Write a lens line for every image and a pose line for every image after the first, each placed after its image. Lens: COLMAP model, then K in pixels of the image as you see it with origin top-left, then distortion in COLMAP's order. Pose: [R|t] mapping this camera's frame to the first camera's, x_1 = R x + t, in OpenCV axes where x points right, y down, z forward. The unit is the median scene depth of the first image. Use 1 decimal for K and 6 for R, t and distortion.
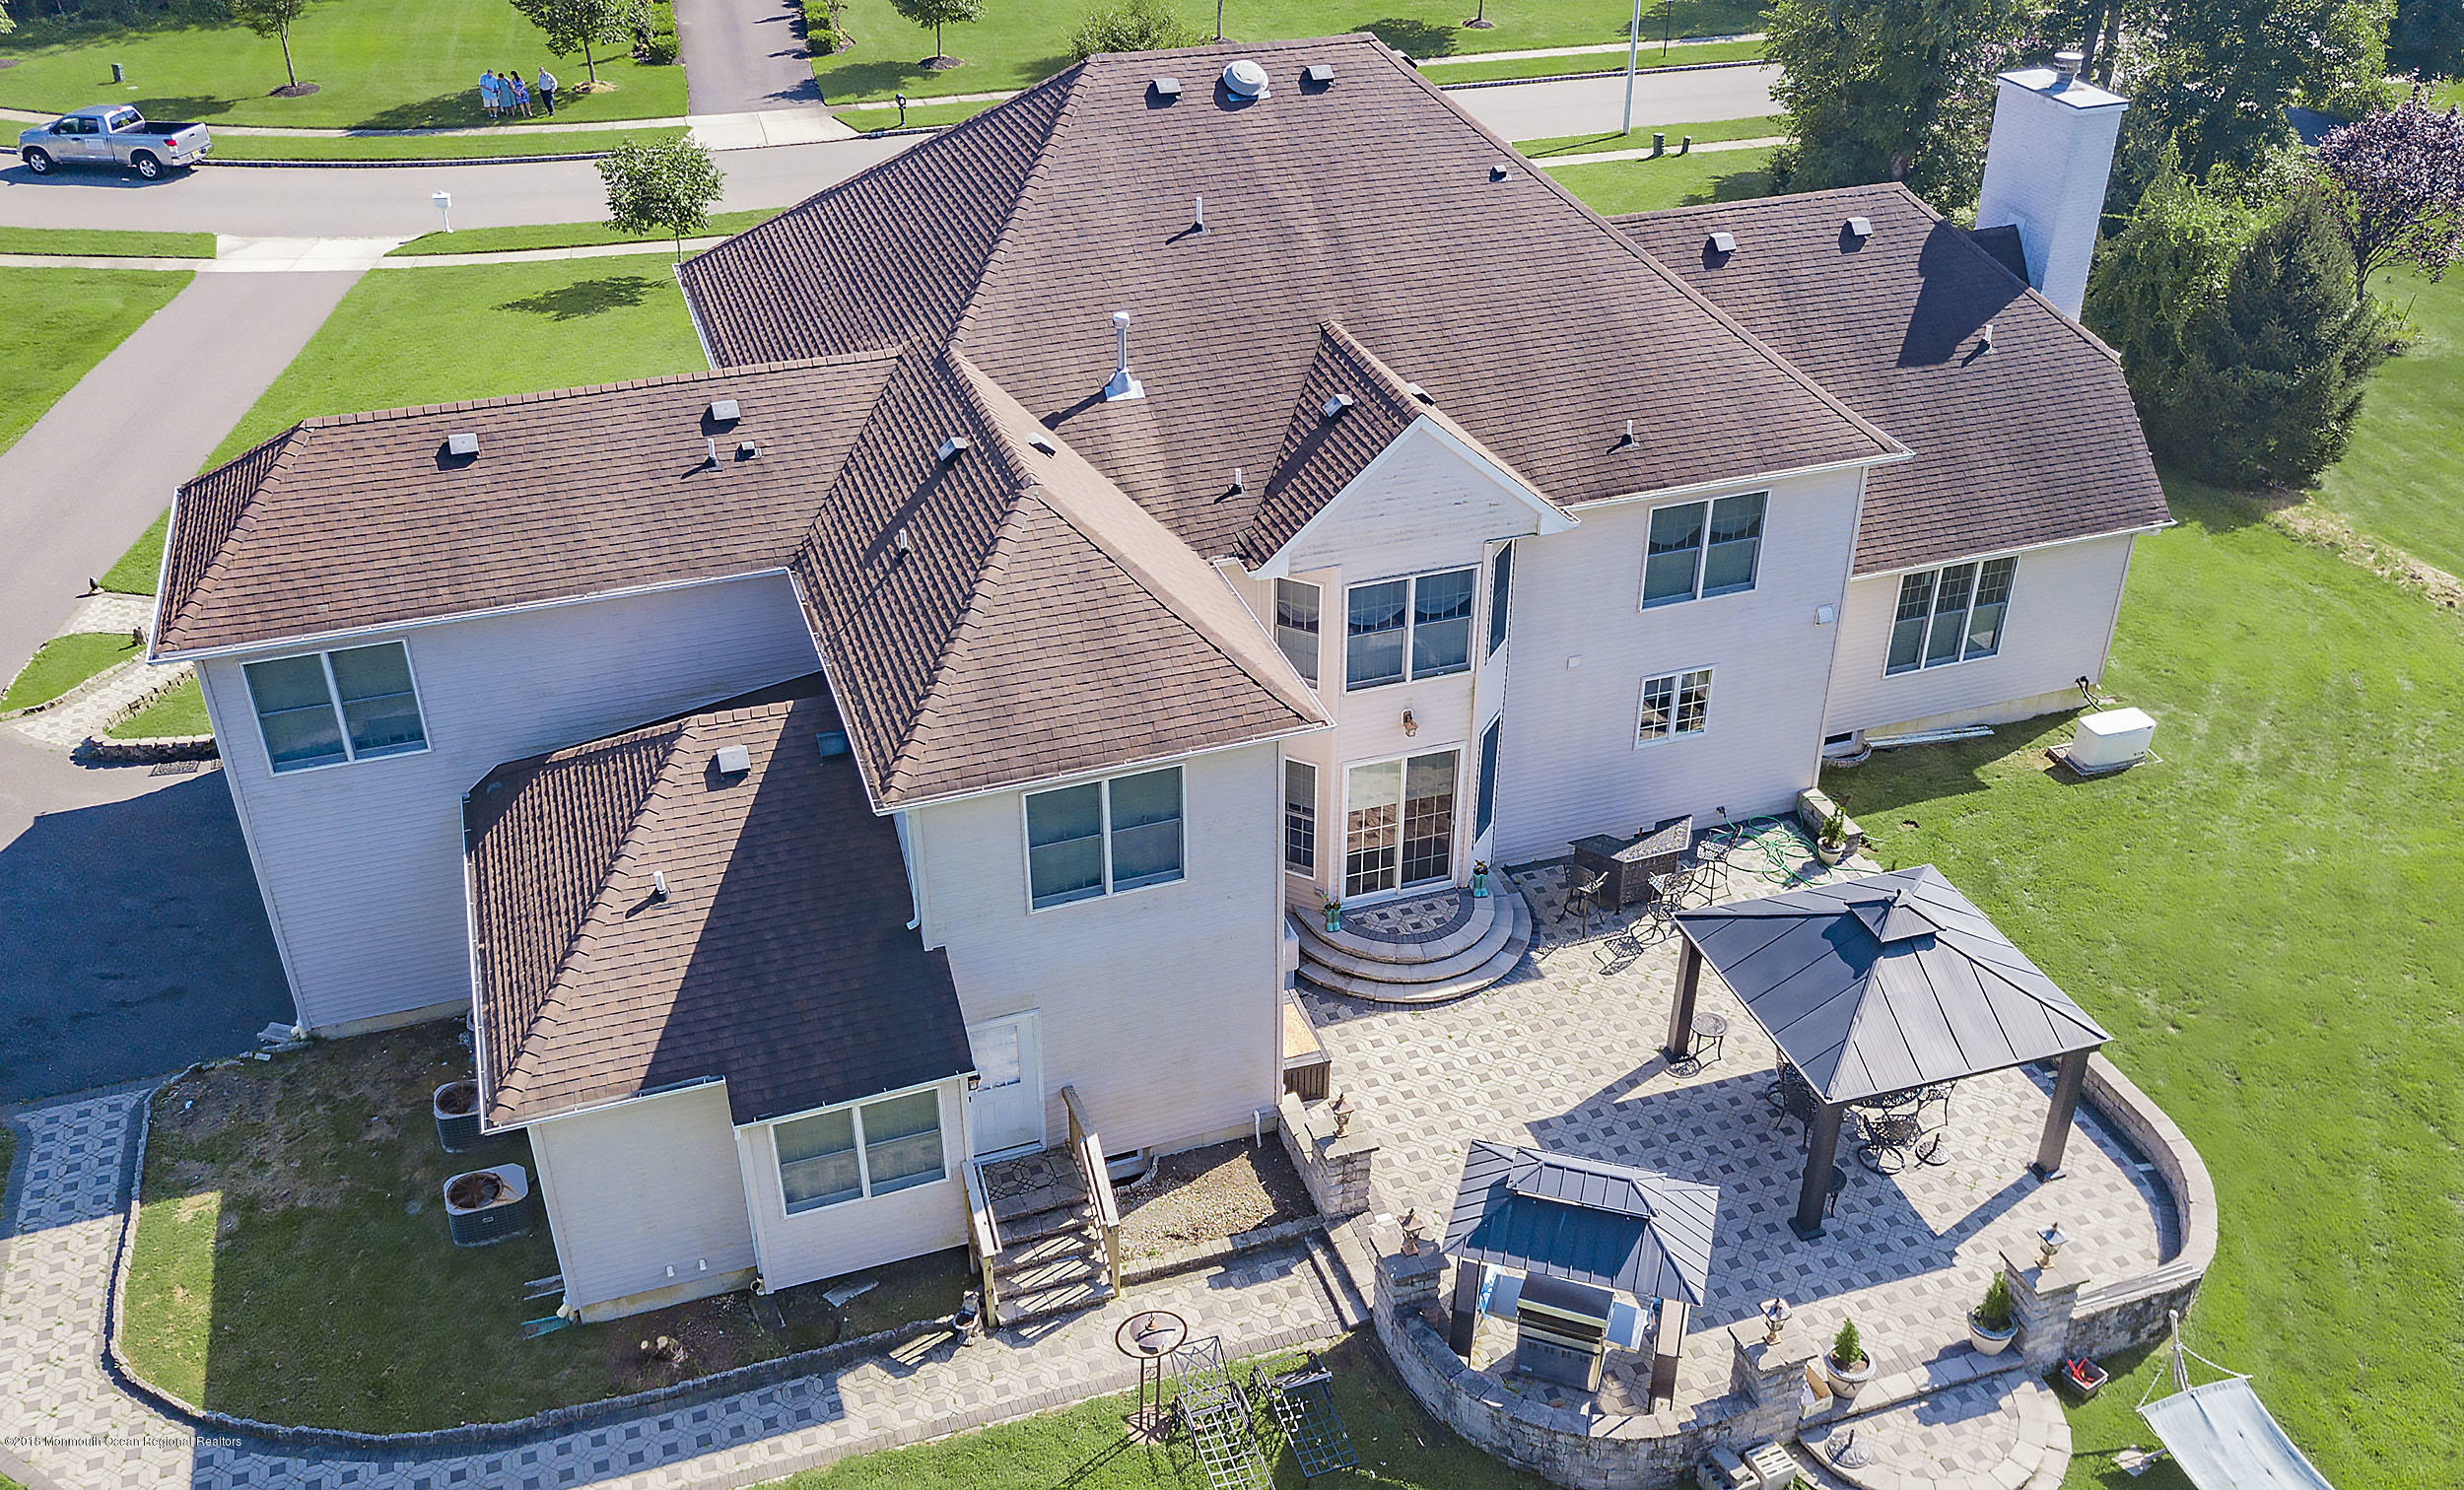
lens RADIAL K [[2105.0, 0, 1241.2], [0, 2105.0, 778.9], [0, 0, 1]] dist [0.056380, -0.002657]
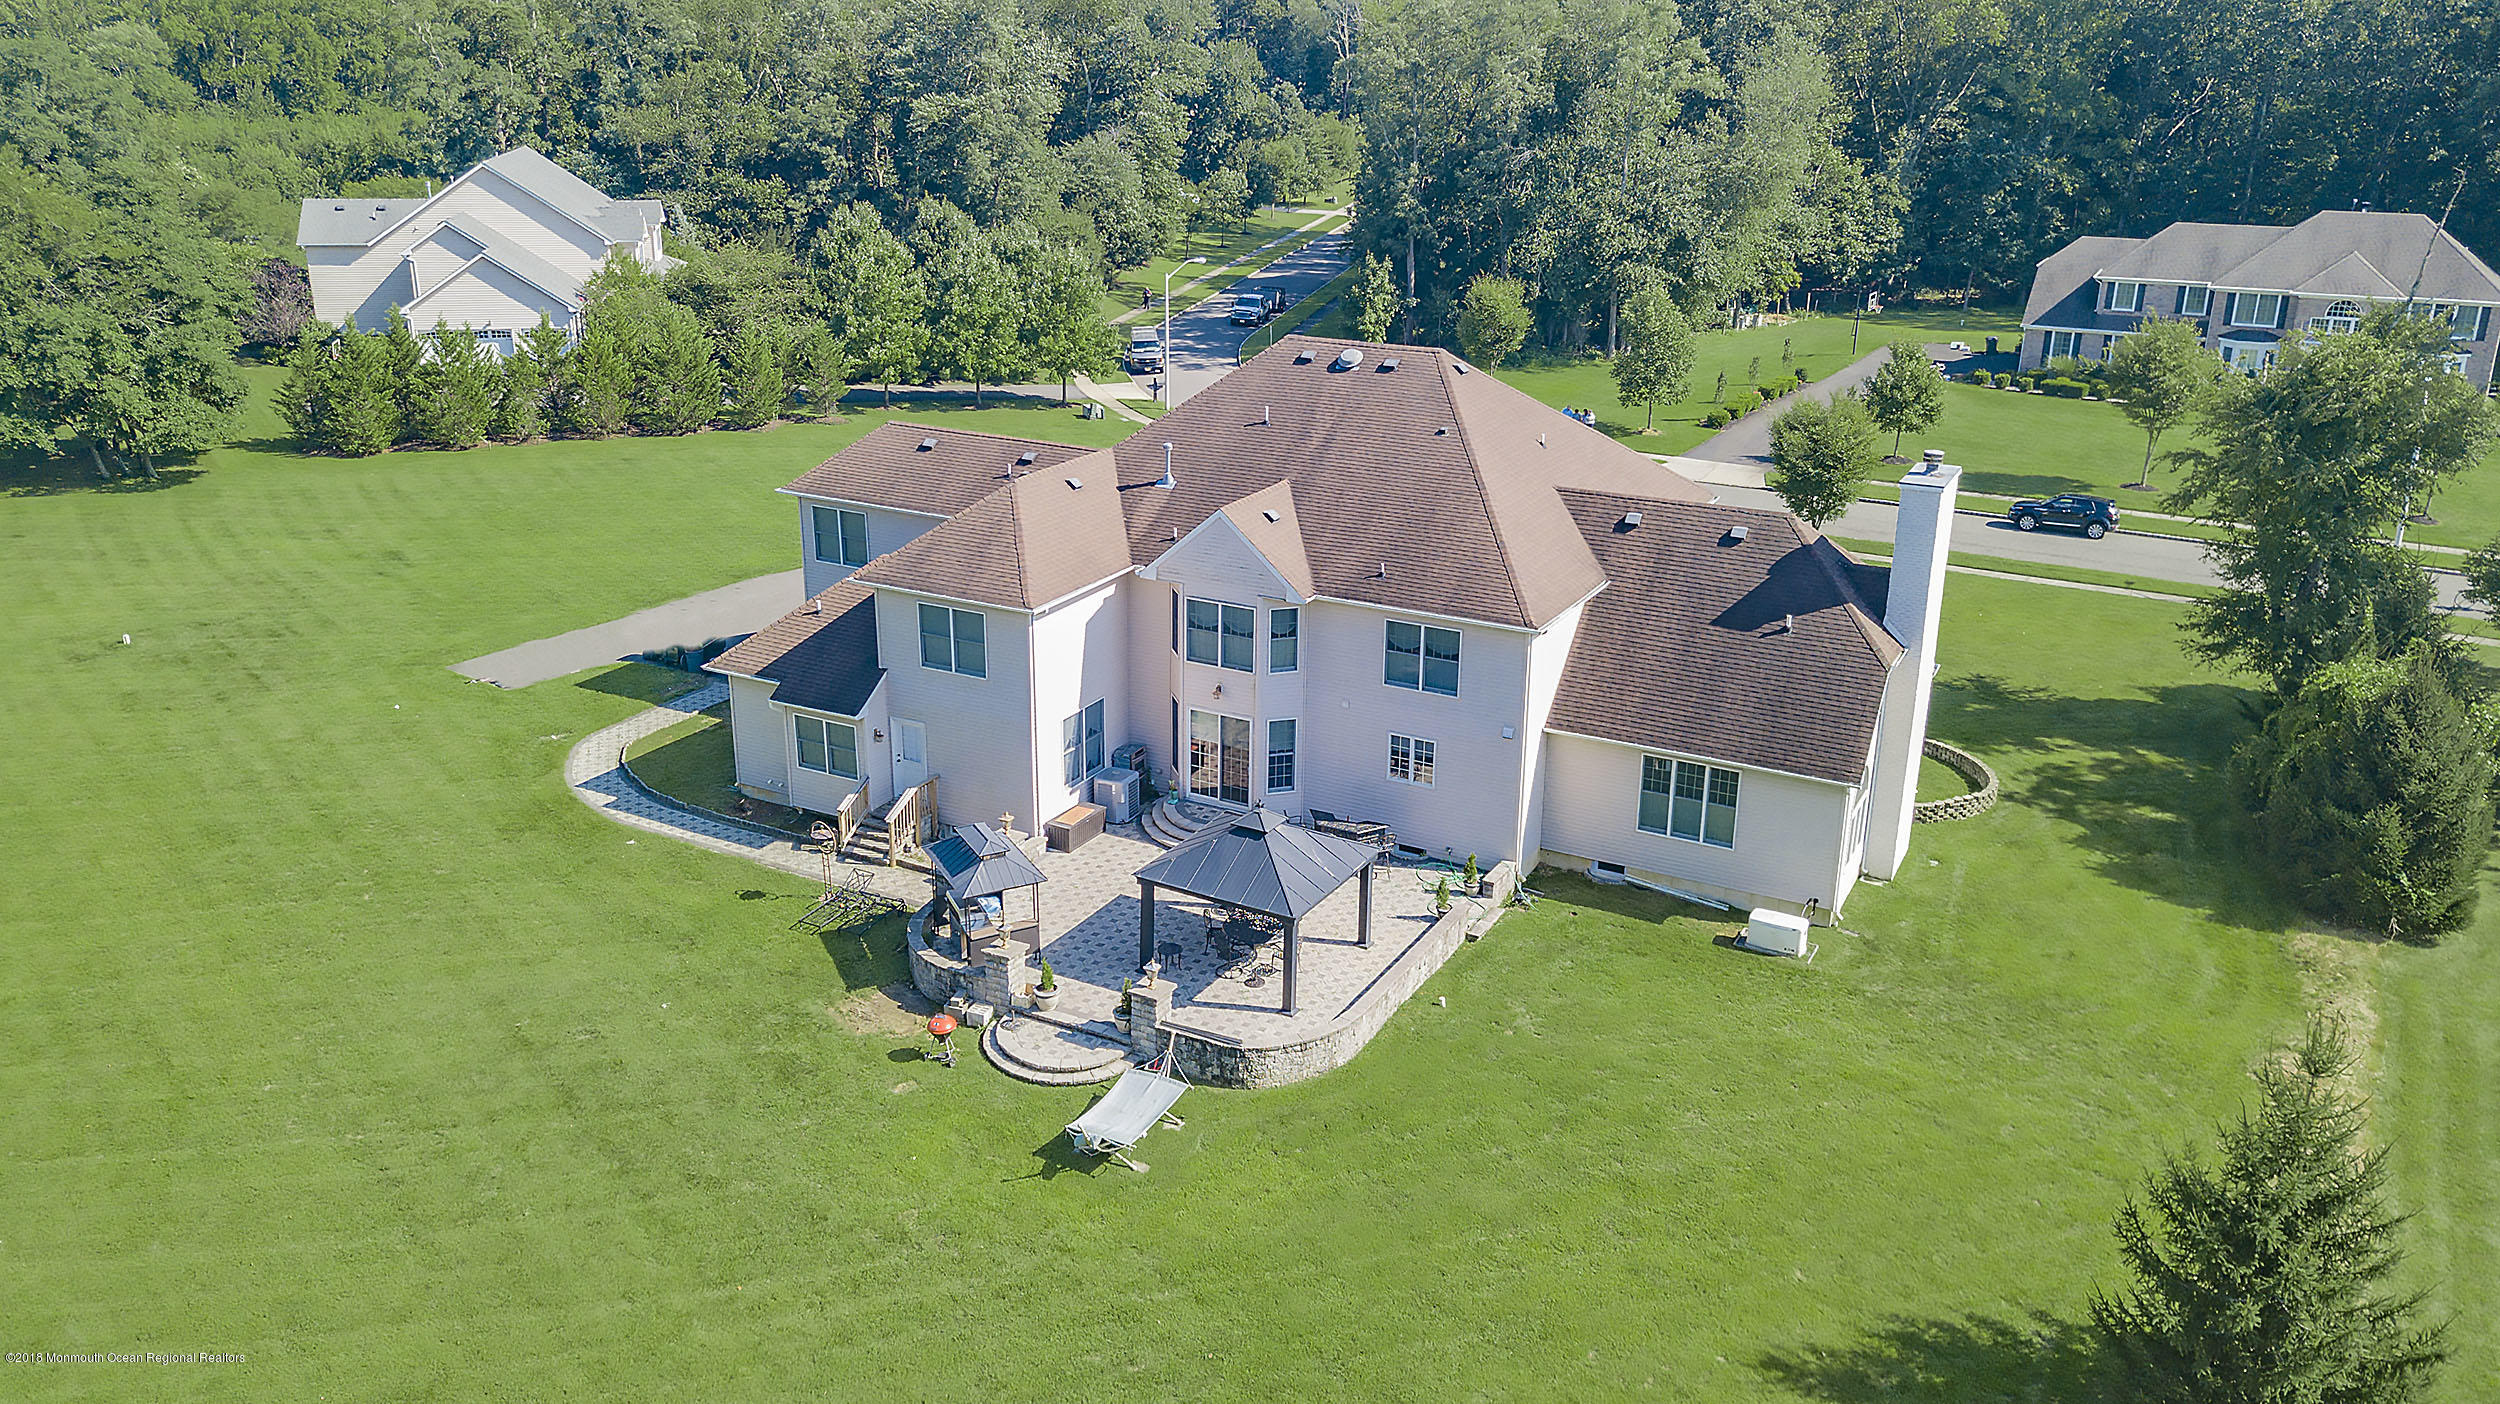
lens RADIAL K [[1890.9, 0, 1250.0], [0, 1890.9, 702.0], [0, 0, 1]] dist [0.034524, 0.000140]
pose [[0.673119, 0.254242, -0.694458, 1.177730], [-0.399406, 0.915296, -0.052042, 0.050751], [0.622404, 0.312401, 0.717648, -0.106992]]
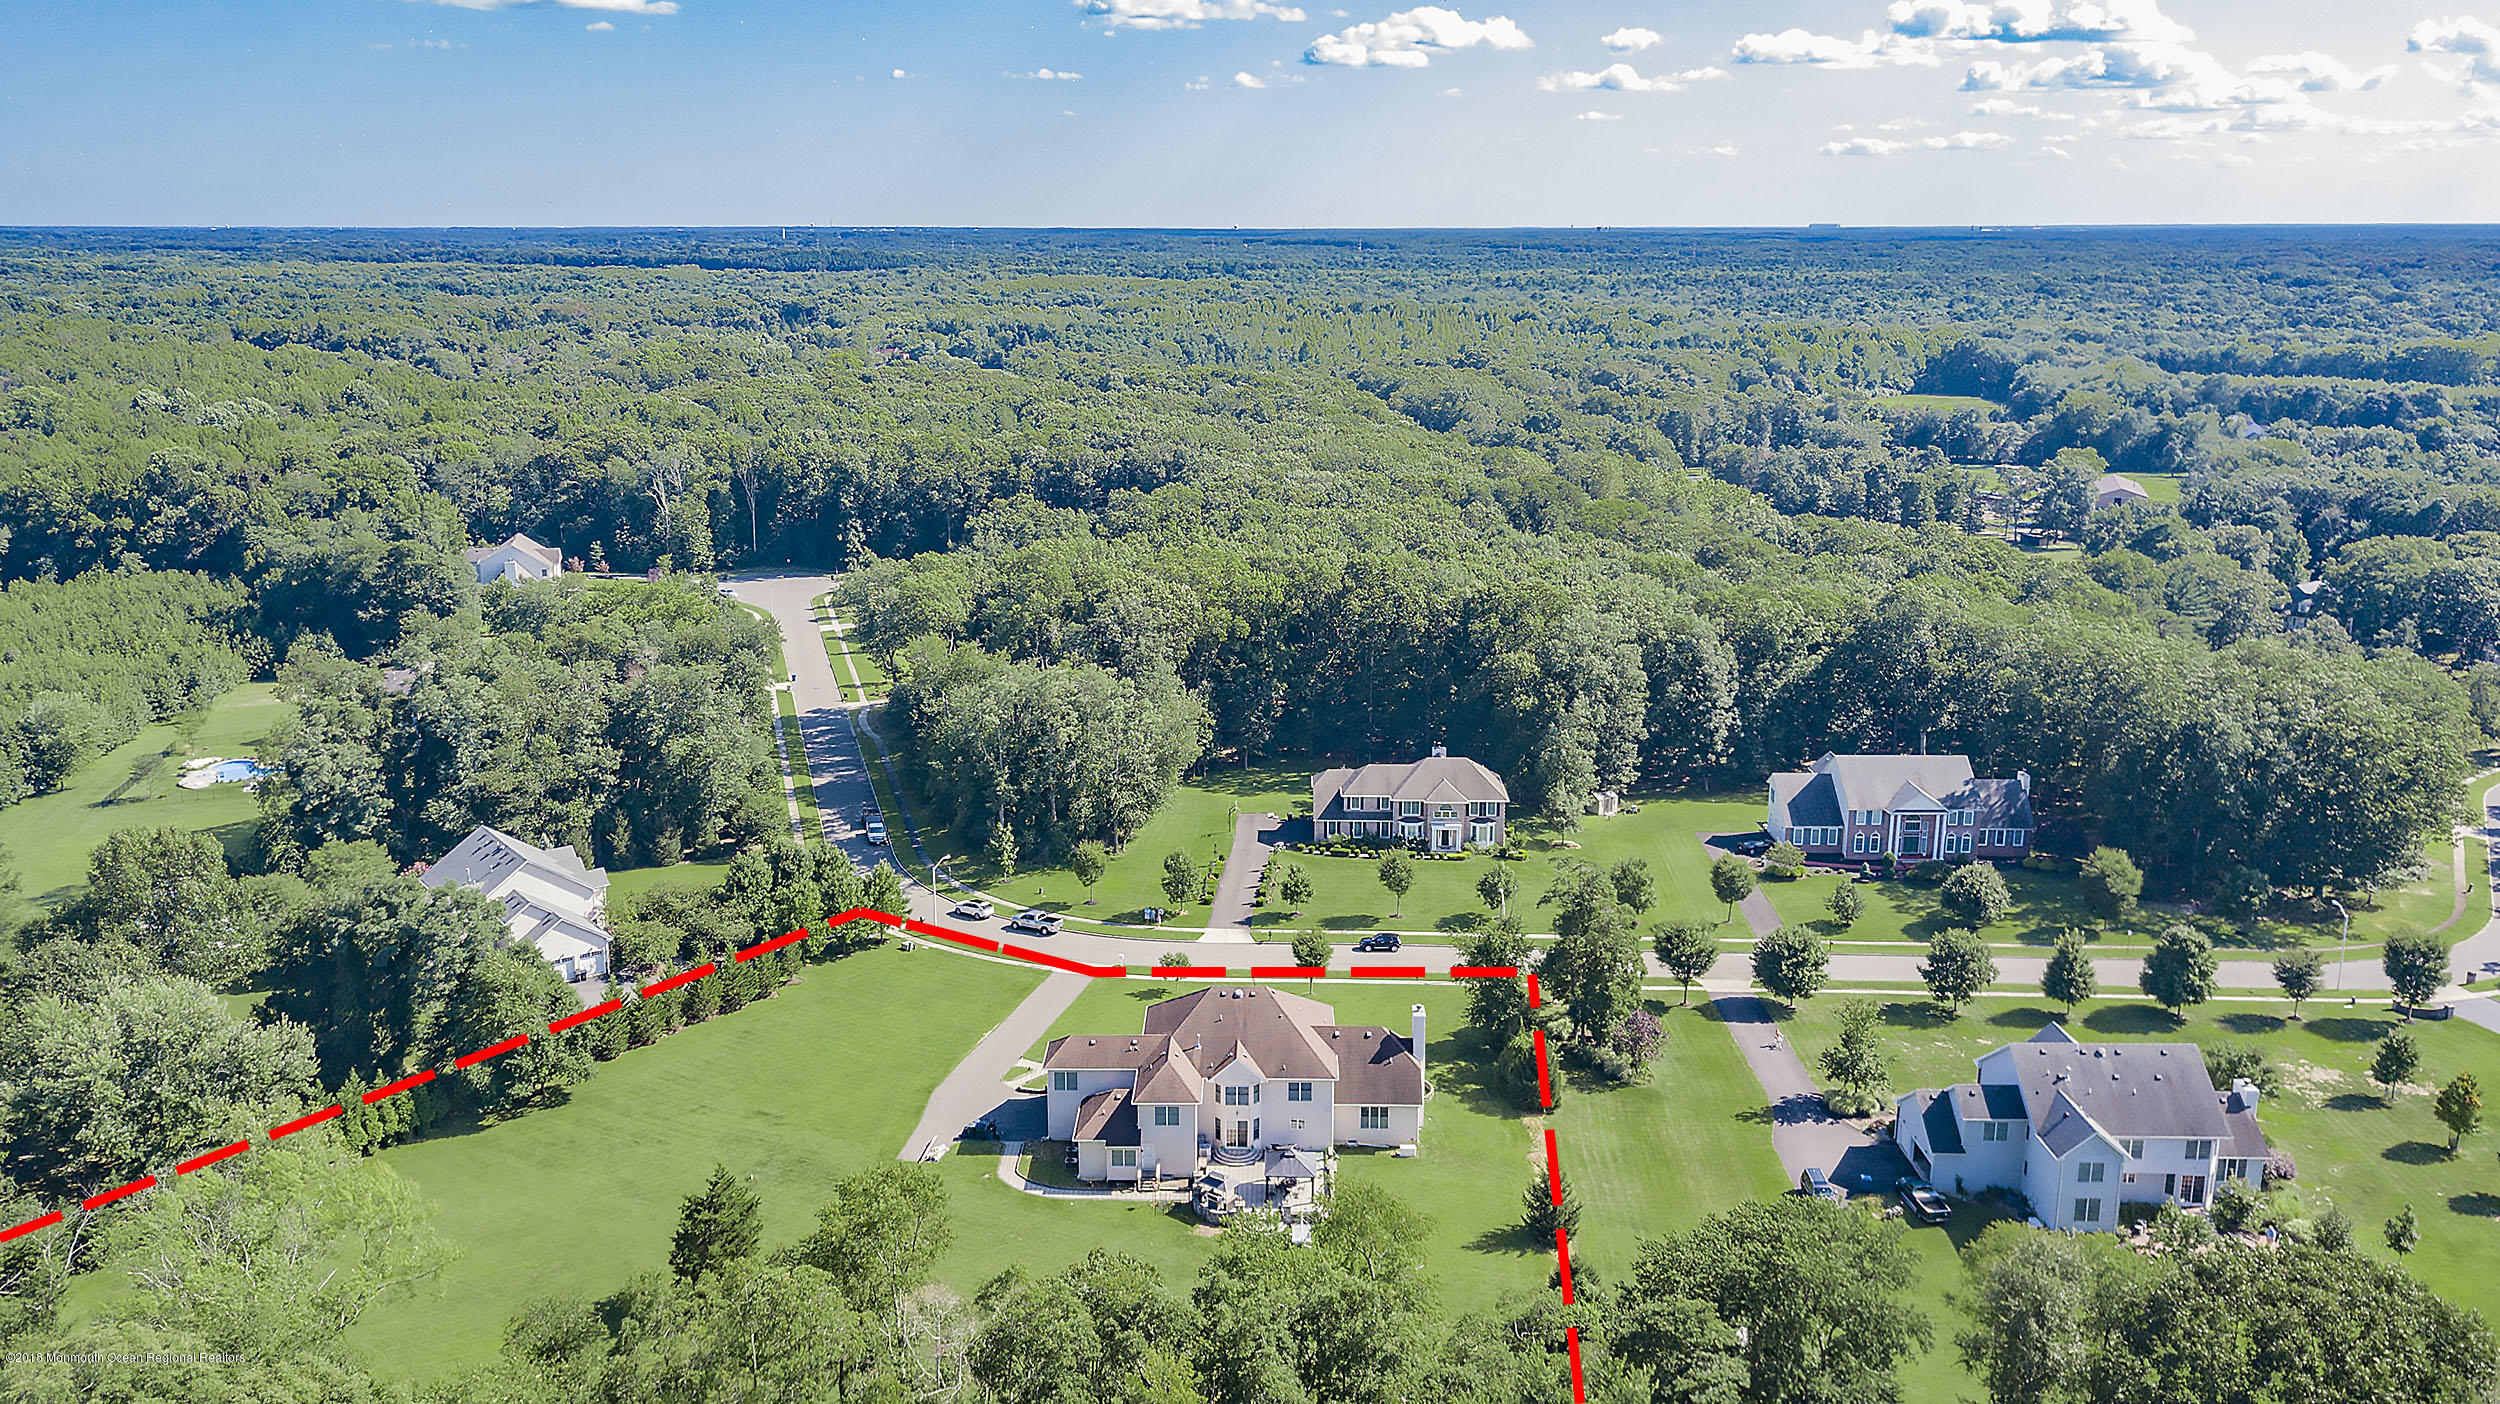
lens RADIAL K [[1969.2, 0, 1253.0], [0, 1969.2, 640.6], [0, 0, 1]] dist [0.044582, -0.000203]
pose [[0.942617, 0.074895, -0.325368, 1.727235], [-0.181466, 0.932935, -0.310971, 0.423605], [0.280257, 0.352170, 0.892991, -4.111889]]
